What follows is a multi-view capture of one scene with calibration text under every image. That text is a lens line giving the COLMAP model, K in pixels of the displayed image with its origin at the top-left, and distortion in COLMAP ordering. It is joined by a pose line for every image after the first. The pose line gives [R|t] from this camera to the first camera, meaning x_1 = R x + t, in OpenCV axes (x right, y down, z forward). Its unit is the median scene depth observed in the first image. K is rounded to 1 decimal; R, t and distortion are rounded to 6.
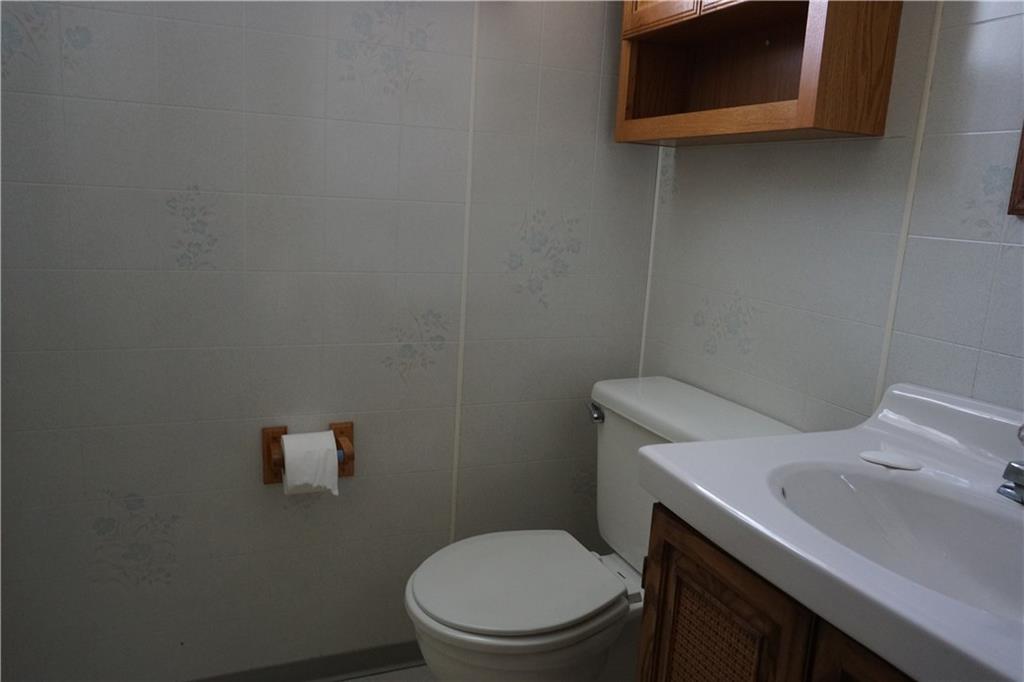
lens RADIAL K [[753.1, 0, 507.8], [0, 753.1, 342.6], [0, 0, 1]] dist [-0.044517, 0.040877]
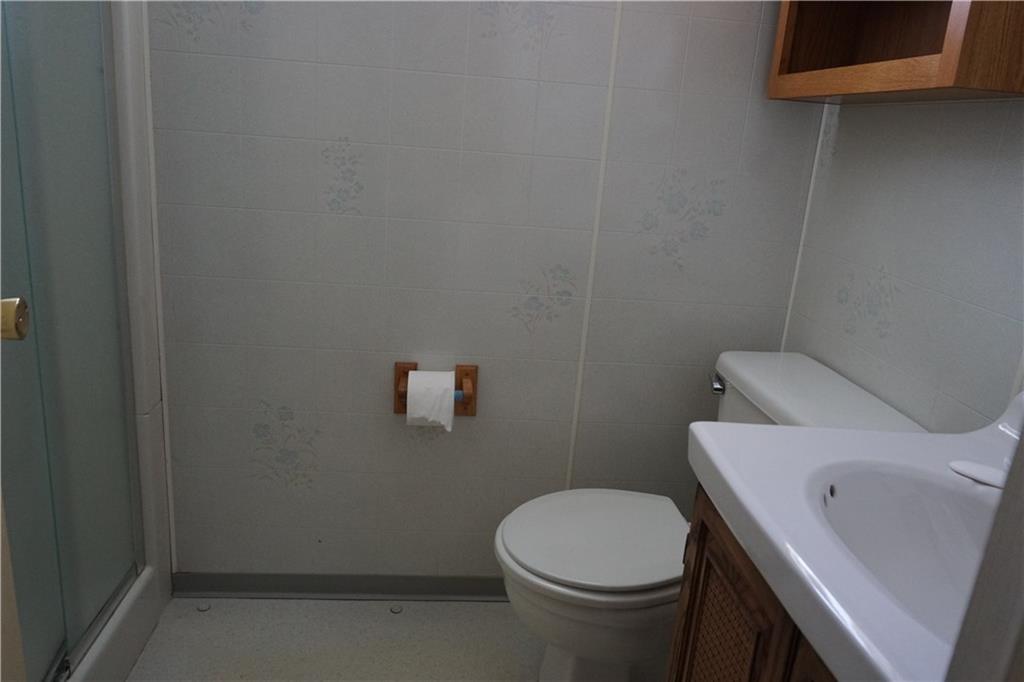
lens RADIAL K [[753.1, 0, 507.8], [0, 753.1, 342.6], [0, 0, 1]] dist [-0.044517, 0.040877]
pose [[0.950559, 0.100071, -0.293979, 0.151604], [-0.080526, 0.993705, 0.077884, -0.013564], [0.299922, -0.050360, 0.952633, 0.003991]]
